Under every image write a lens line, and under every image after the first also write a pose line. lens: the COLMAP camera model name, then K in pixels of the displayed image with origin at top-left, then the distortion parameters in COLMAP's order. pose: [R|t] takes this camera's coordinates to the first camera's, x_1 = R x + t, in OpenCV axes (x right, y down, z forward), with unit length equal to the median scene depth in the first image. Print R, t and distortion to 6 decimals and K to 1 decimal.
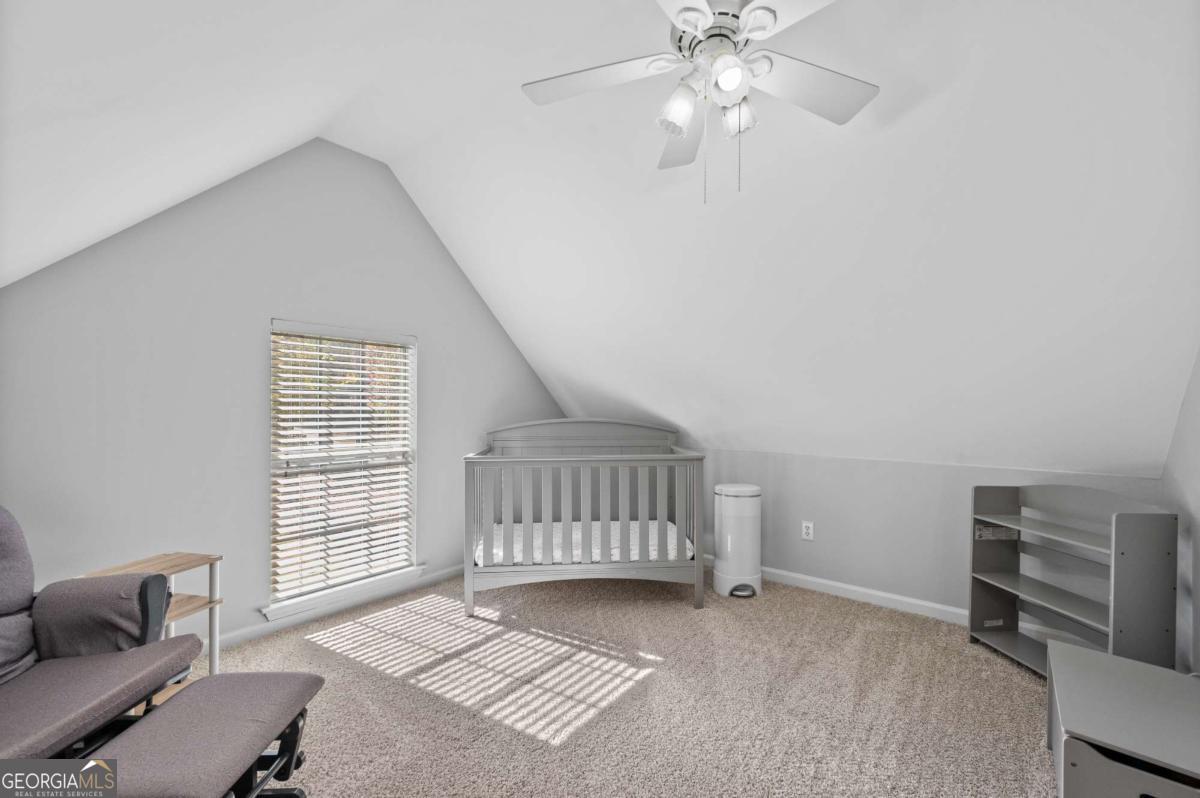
lens RADIAL K [[477.8, 0, 601.4], [0, 477.8, 404.4], [0, 0, 1]] dist [0.001861, 0.000209]
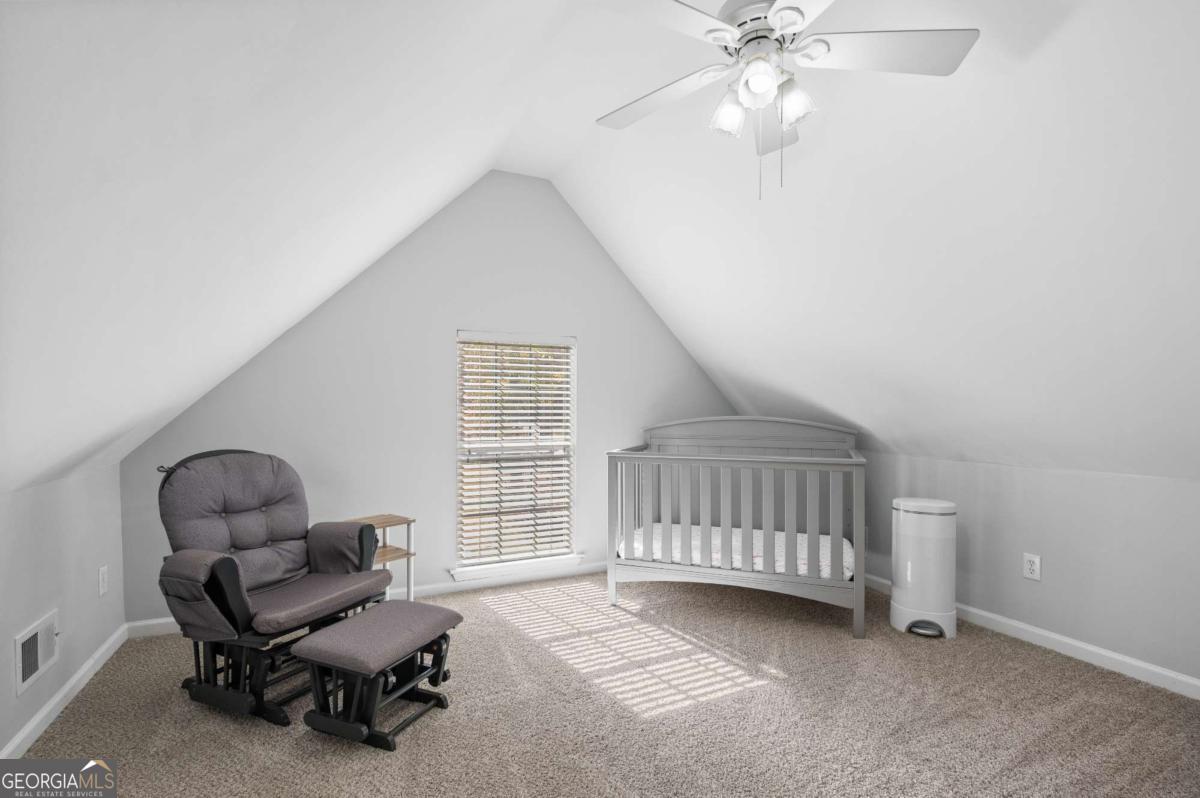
lens RADIAL K [[552.3, 0, 599.1], [0, 552.3, 401.8], [0, 0, 1]] dist [0.006079, -0.000094]
pose [[0.905340, -0.002376, -0.424681, 0.215956], [0.003436, 0.999993, 0.001731, -0.000961], [0.424674, -0.003026, 0.905341, -0.102850]]
